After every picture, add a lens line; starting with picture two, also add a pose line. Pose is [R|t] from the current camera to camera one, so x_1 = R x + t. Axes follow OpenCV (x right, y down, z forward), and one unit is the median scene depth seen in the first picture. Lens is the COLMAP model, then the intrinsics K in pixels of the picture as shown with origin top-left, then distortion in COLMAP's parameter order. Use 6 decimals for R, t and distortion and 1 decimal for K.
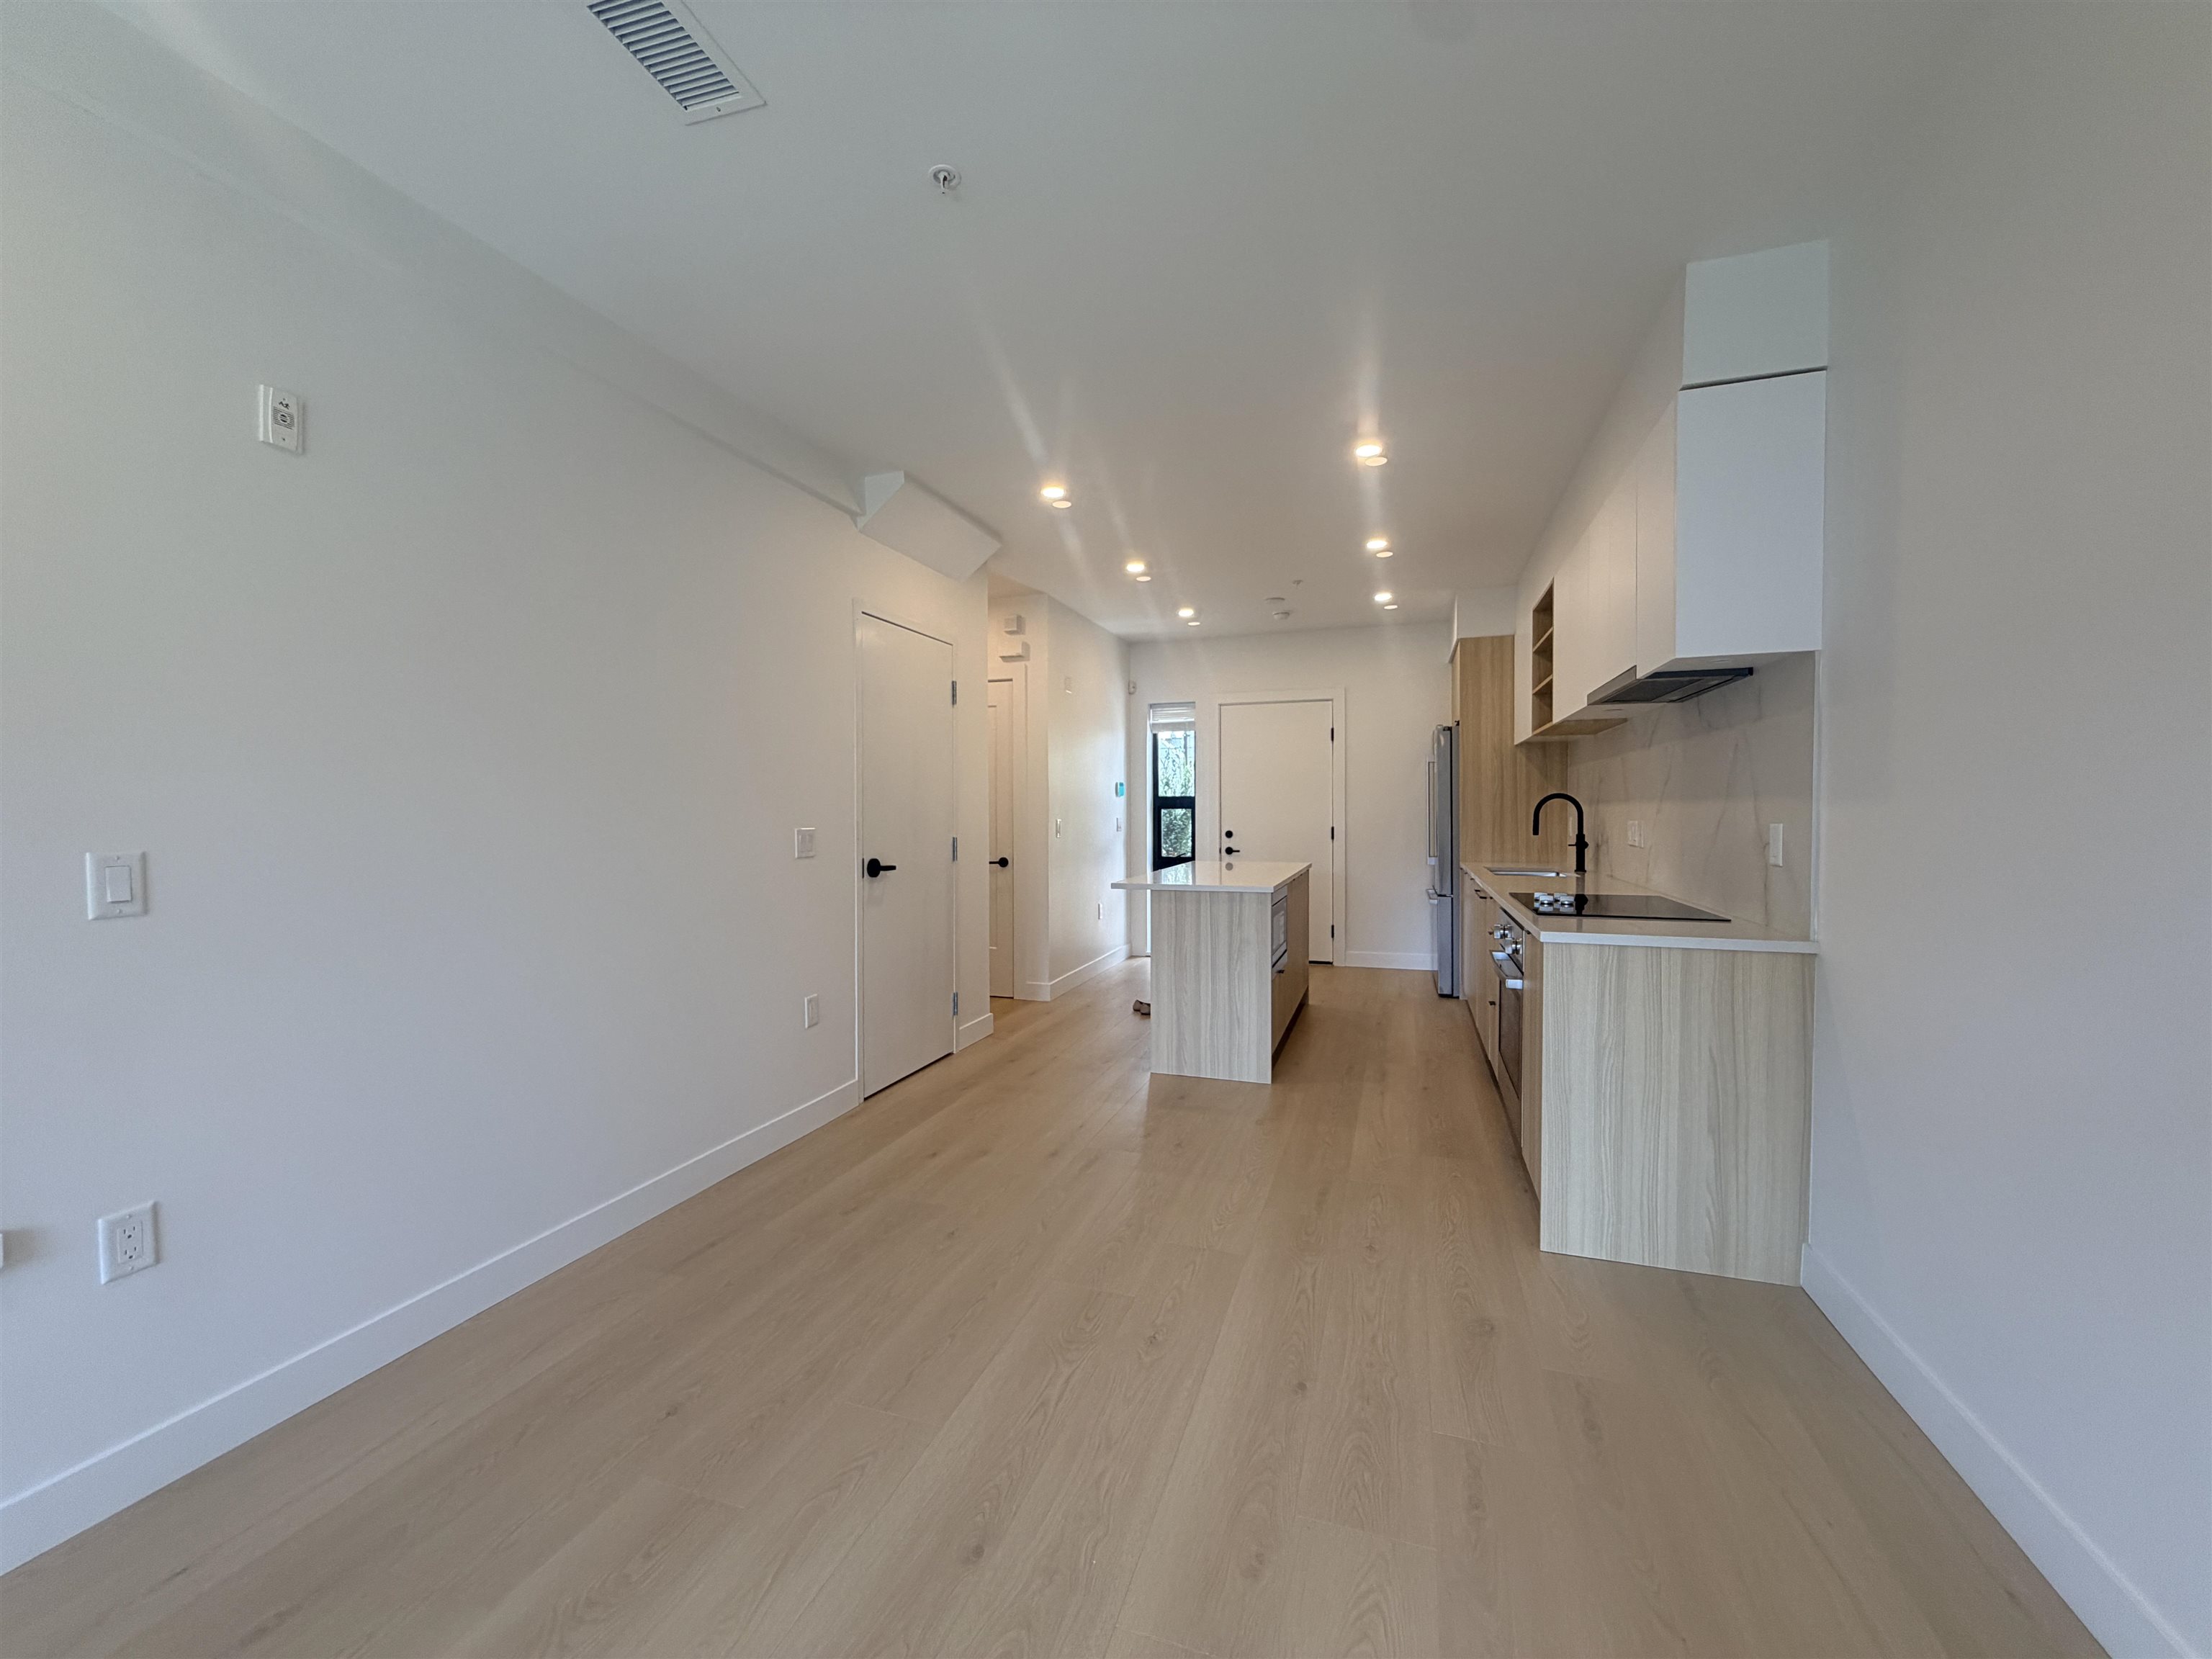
lens RADIAL K [[884.5, 0, 1097.3], [0, 884.5, 828.8], [0, 0, 1]] dist [-0.000385, 0.000376]
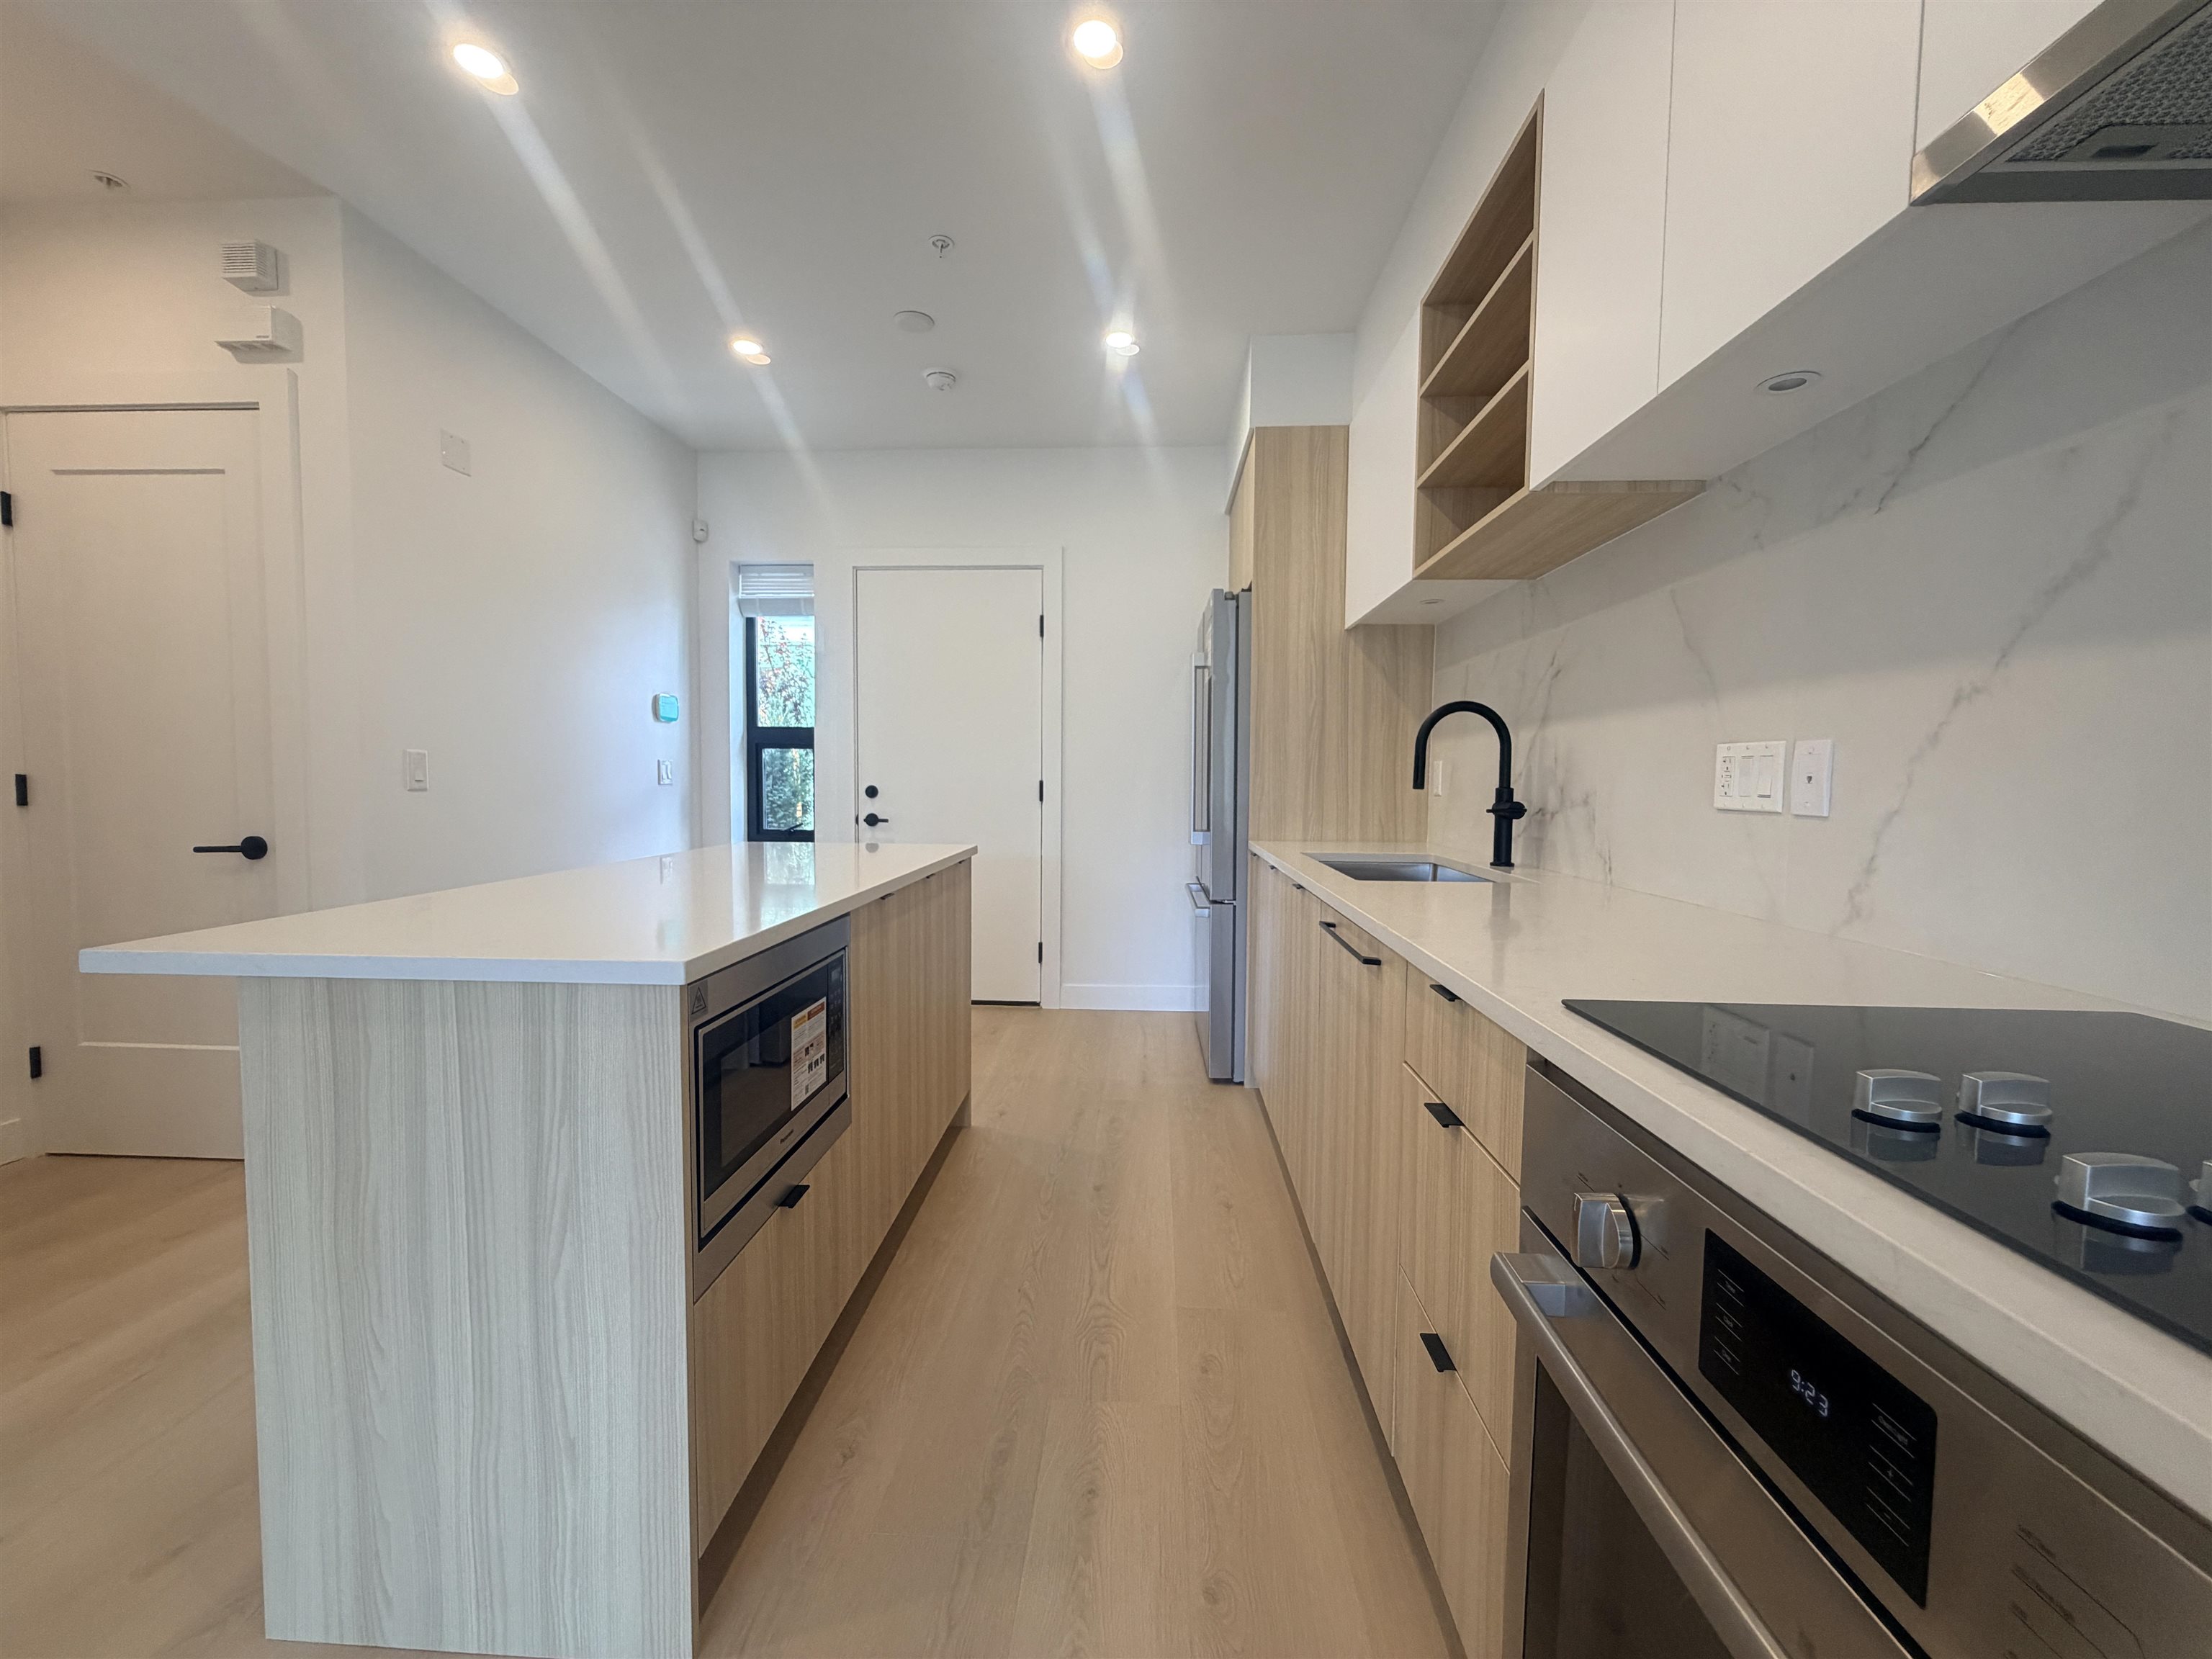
lens RADIAL K [[884.5, 0, 1097.3], [0, 884.5, 828.8], [0, 0, 1]] dist [-0.000385, 0.000376]
pose [[0.963167, -0.002462, 0.268892, 0.171746], [-0.007631, 0.999305, 0.036485, 0.010335], [-0.268794, -0.037193, 0.962479, 0.498113]]
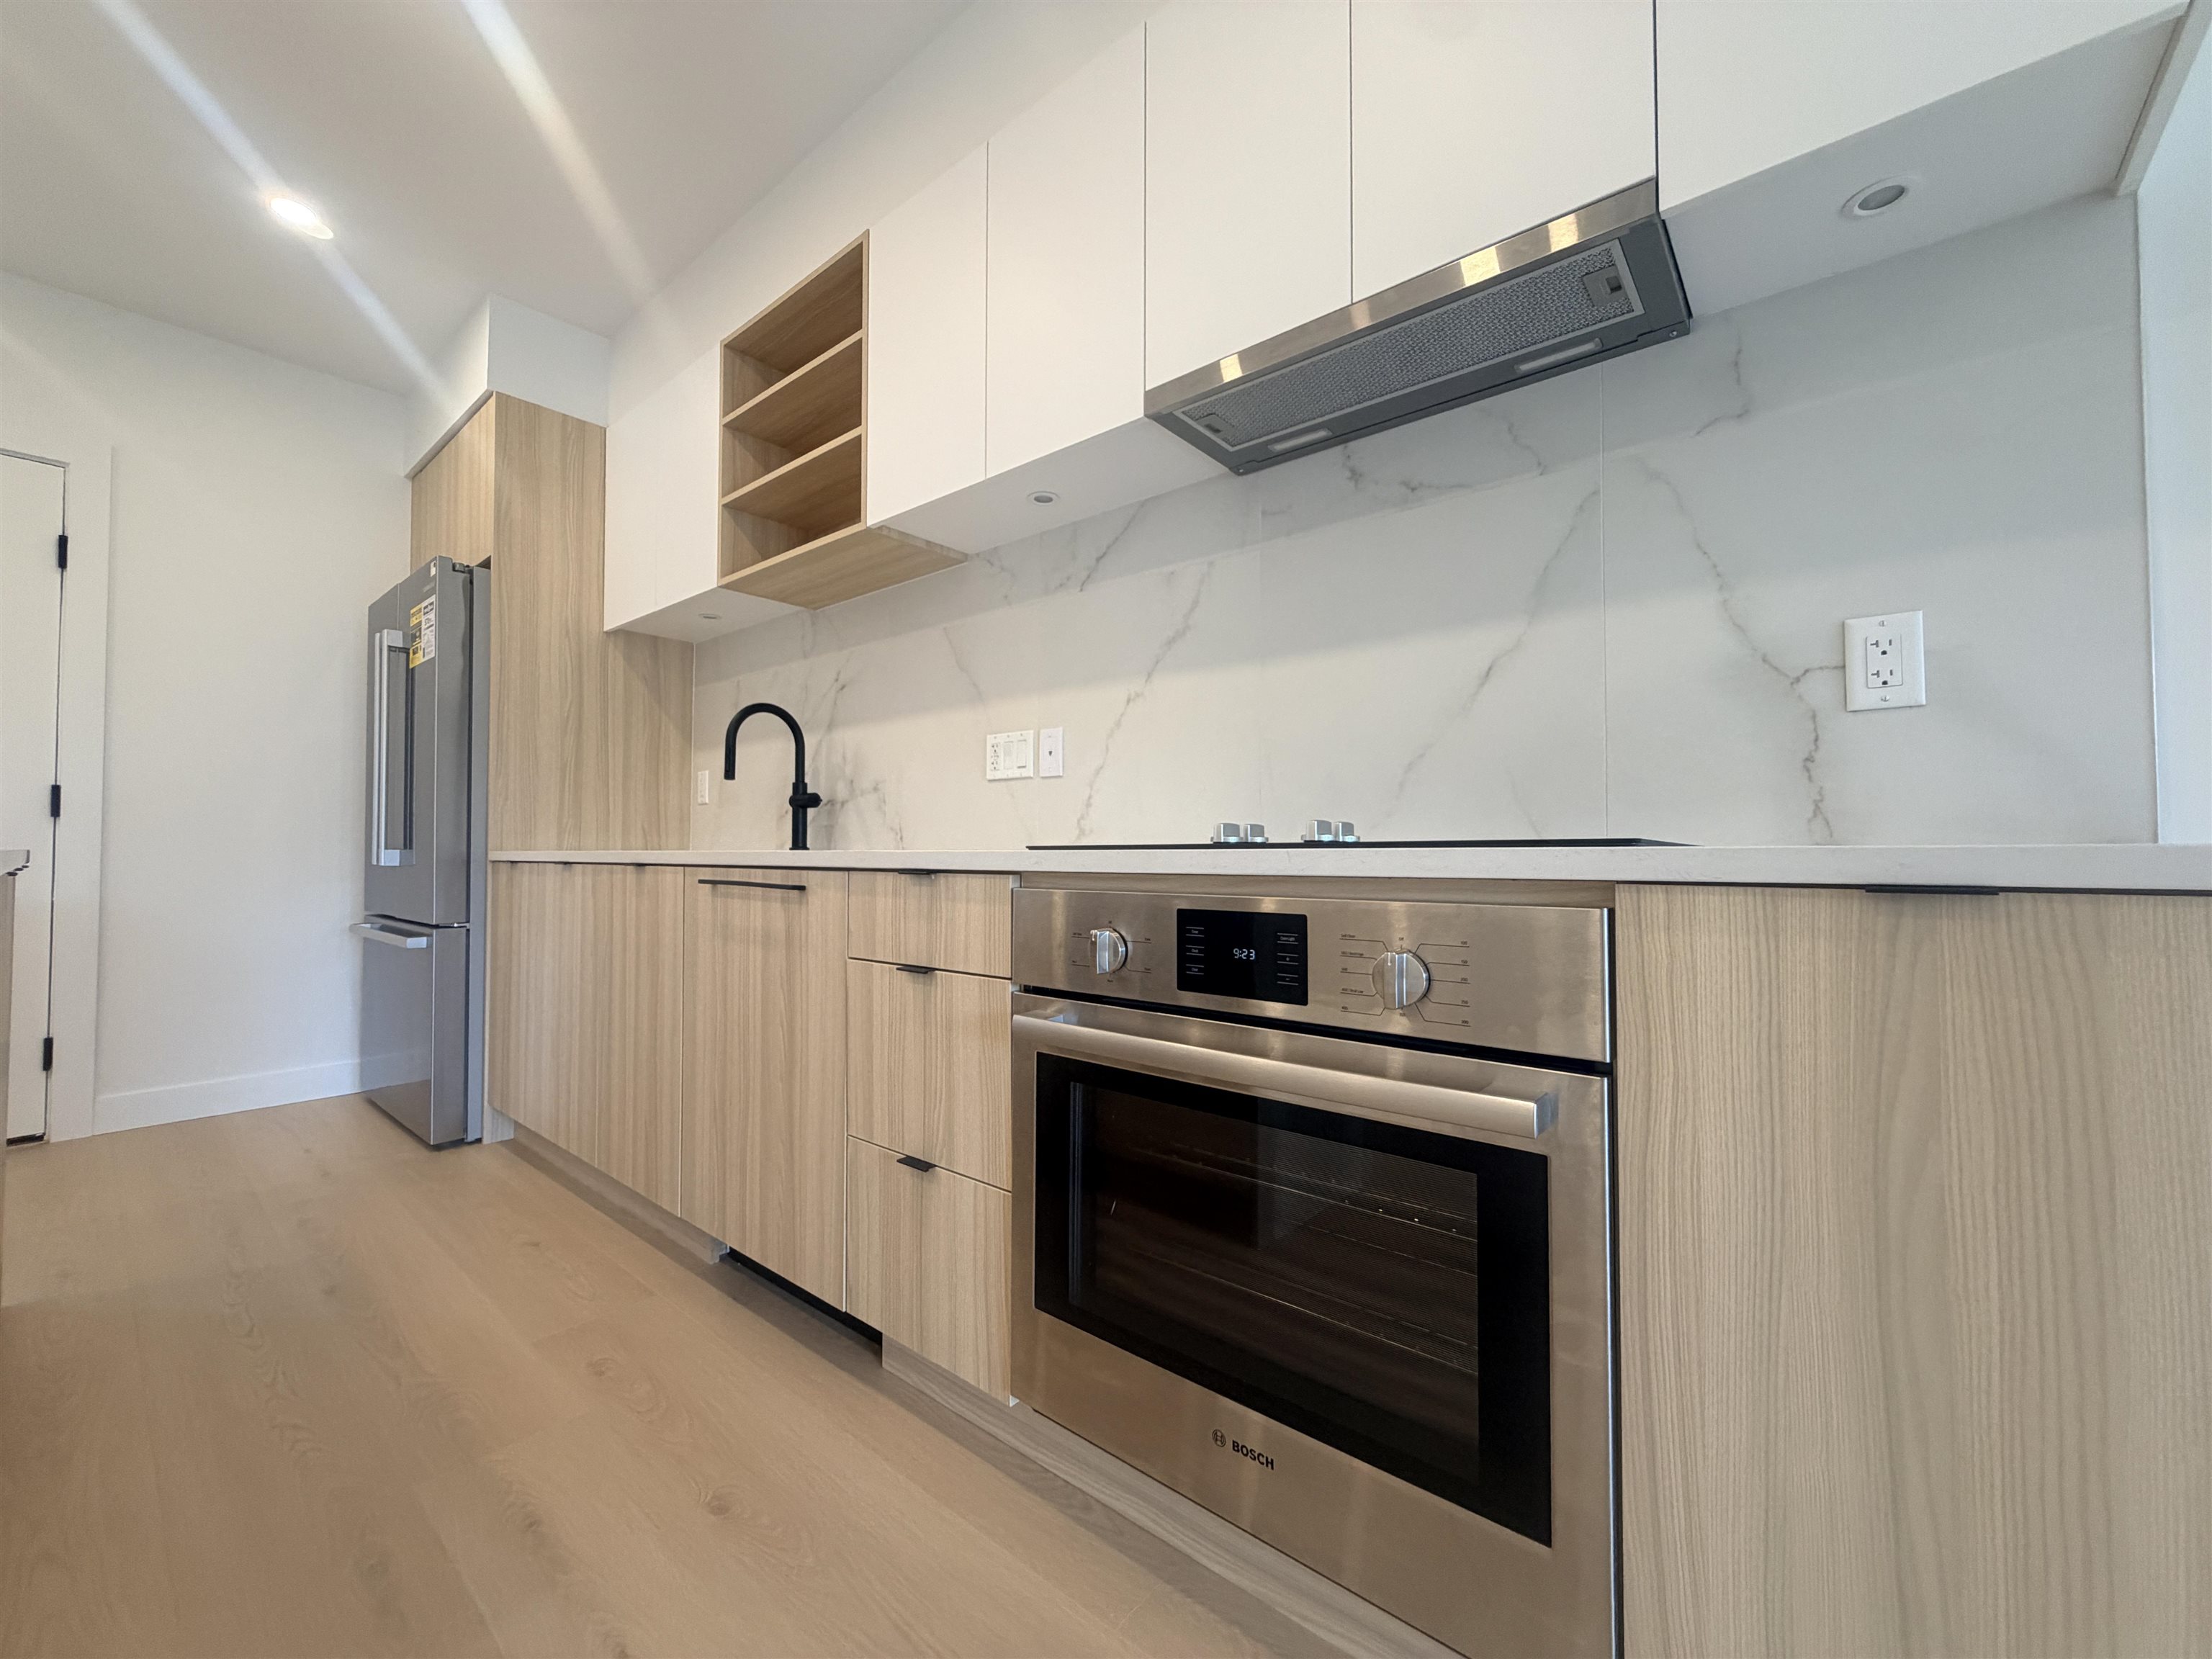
lens RADIAL K [[884.5, 0, 1097.3], [0, 884.5, 828.8], [0, 0, 1]] dist [-0.000385, 0.000376]
pose [[0.365739, 0.029326, 0.930255, 0.086496], [0.017107, 0.999123, -0.038223, 0.048931], [-0.930560, 0.029894, 0.364916, 0.522277]]
